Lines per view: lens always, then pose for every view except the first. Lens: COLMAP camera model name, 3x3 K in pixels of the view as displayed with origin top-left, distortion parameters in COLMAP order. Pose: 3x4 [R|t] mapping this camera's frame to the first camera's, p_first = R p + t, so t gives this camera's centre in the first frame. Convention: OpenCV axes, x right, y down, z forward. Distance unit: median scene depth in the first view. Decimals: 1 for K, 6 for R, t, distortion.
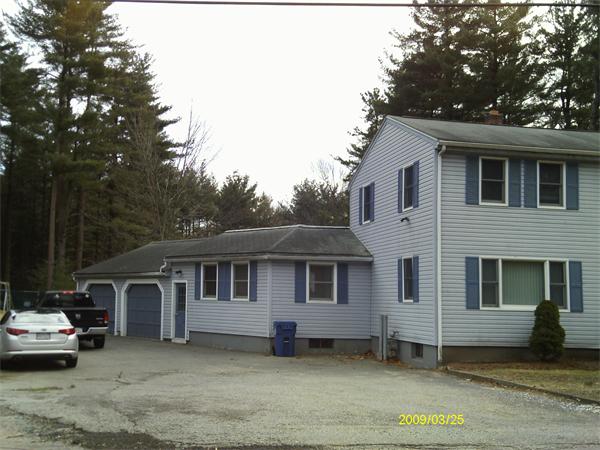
lens RADIAL K [[758.5, 0, 300.0], [0, 758.5, 261.3], [0, 0, 1]] dist [0.019251, -0.038563]
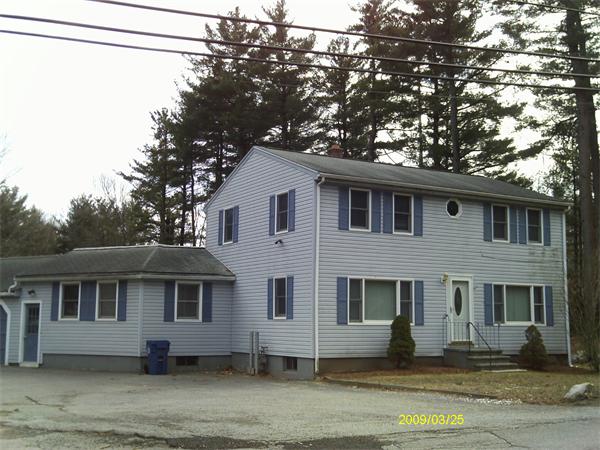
lens RADIAL K [[762.8, 0, 300.0], [0, 762.8, 225.0], [0, 0, 1]] dist [-0.038868, 0.543556]
pose [[0.947976, 0.022119, 0.317573, -0.163741], [-0.000314, 0.997648, -0.068547, -0.004583], [-0.318342, 0.064881, 0.945753, -0.036509]]
